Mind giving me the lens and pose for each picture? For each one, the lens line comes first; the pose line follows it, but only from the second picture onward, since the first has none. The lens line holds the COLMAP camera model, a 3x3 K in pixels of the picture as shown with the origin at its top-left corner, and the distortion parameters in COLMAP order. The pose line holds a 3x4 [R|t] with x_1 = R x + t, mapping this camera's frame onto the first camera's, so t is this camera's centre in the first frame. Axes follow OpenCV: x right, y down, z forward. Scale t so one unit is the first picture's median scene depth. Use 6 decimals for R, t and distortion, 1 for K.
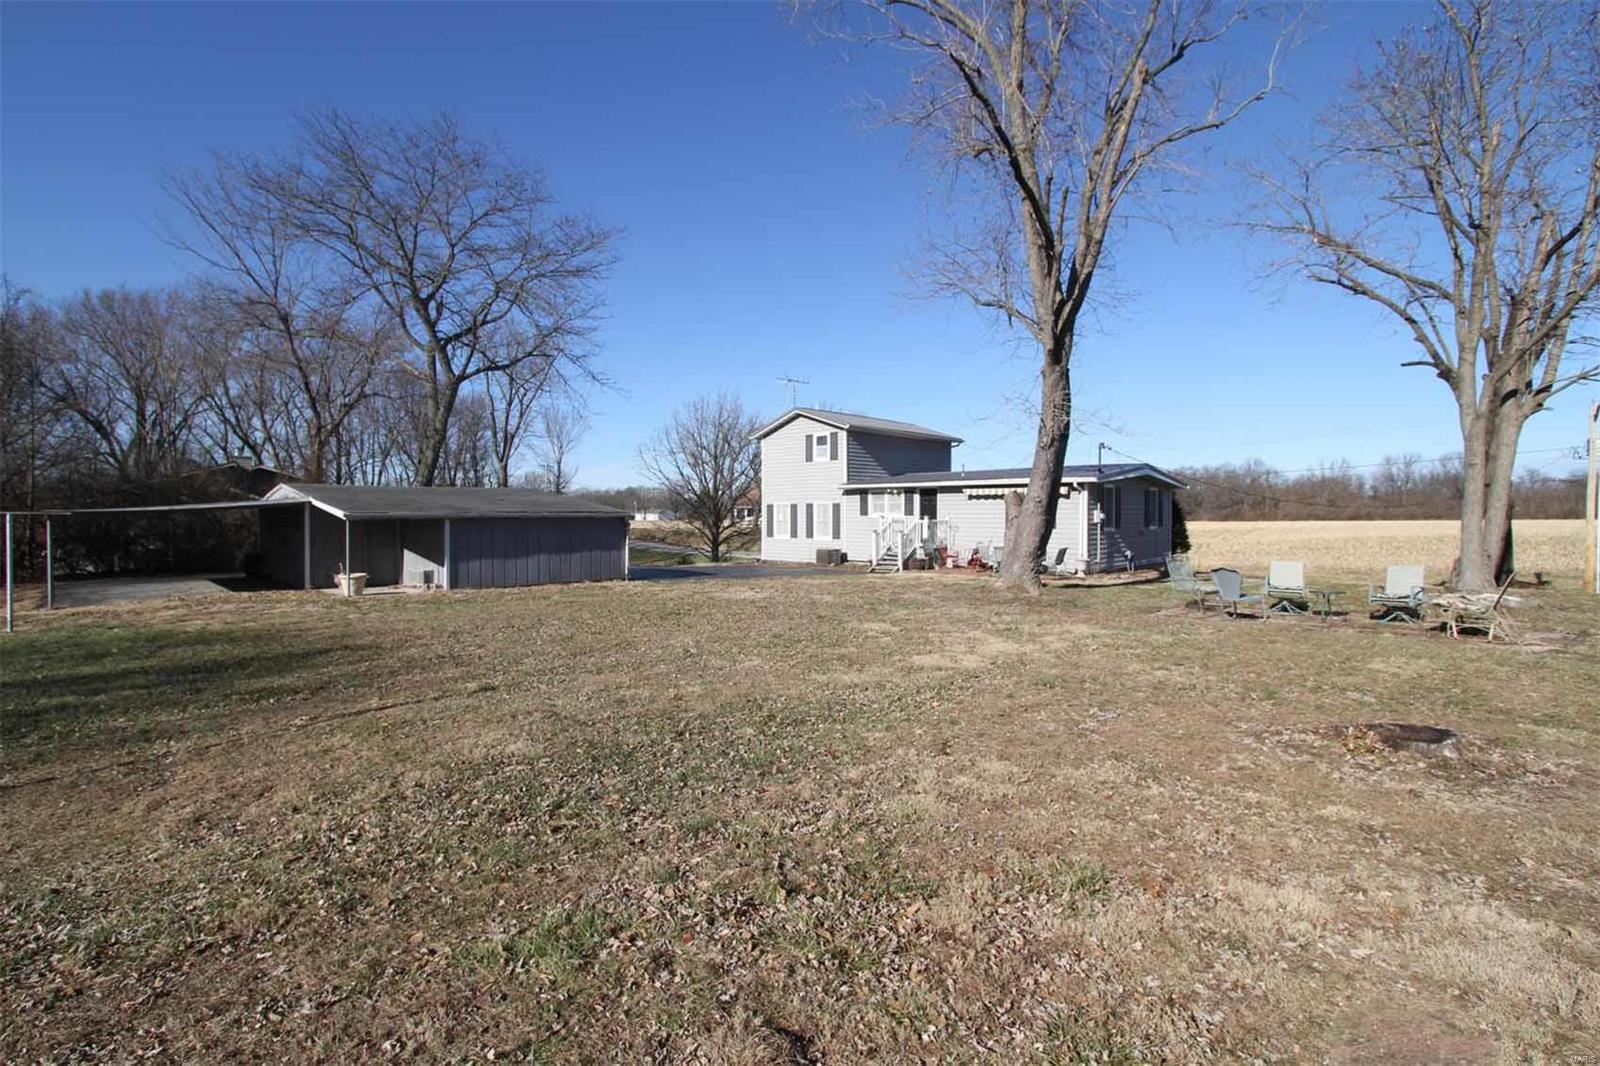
lens RADIAL K [[751.2, 0, 800.0], [0, 751.2, 533.0], [0, 0, 1]] dist [-0.000135, -0.000009]
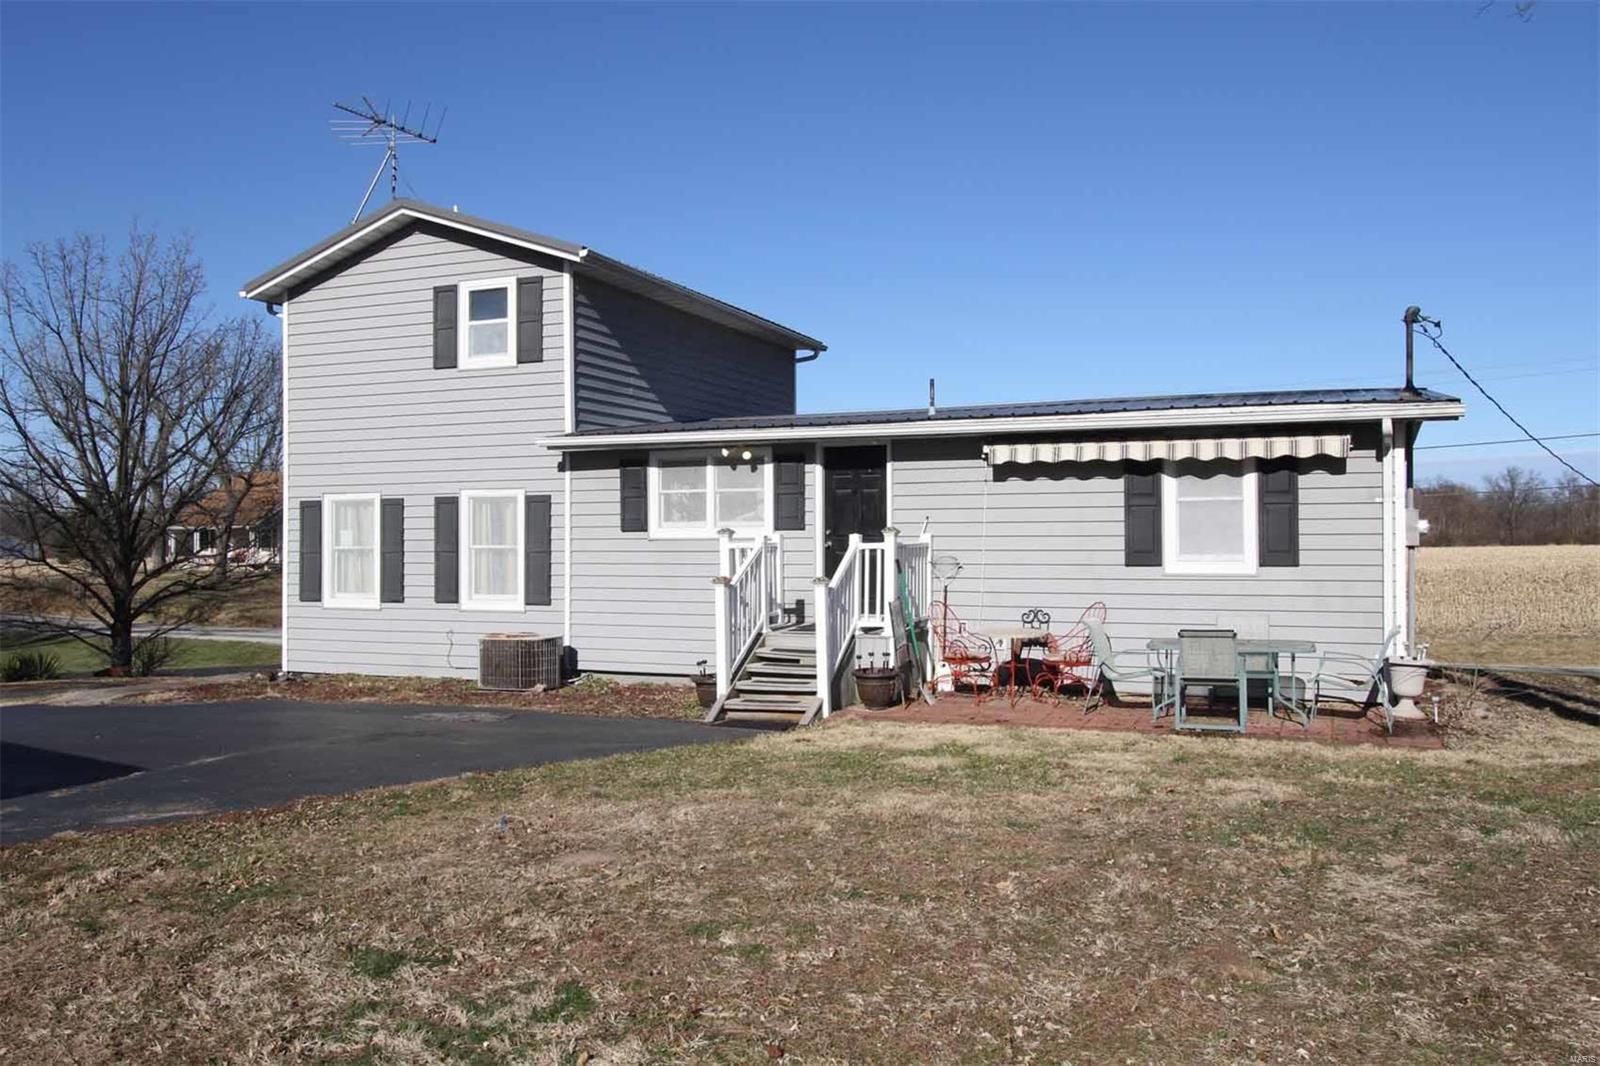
lens RADIAL K [[1320.6, 0, 800.0], [0, 1320.6, 533.0], [0, 0, 1]] dist [0.001685, 0.003432]
pose [[0.935350, -0.000739, 0.353723, -0.047774], [0.012764, 0.999417, -0.031665, -0.003456], [-0.353494, 0.034133, 0.934814, 0.422748]]
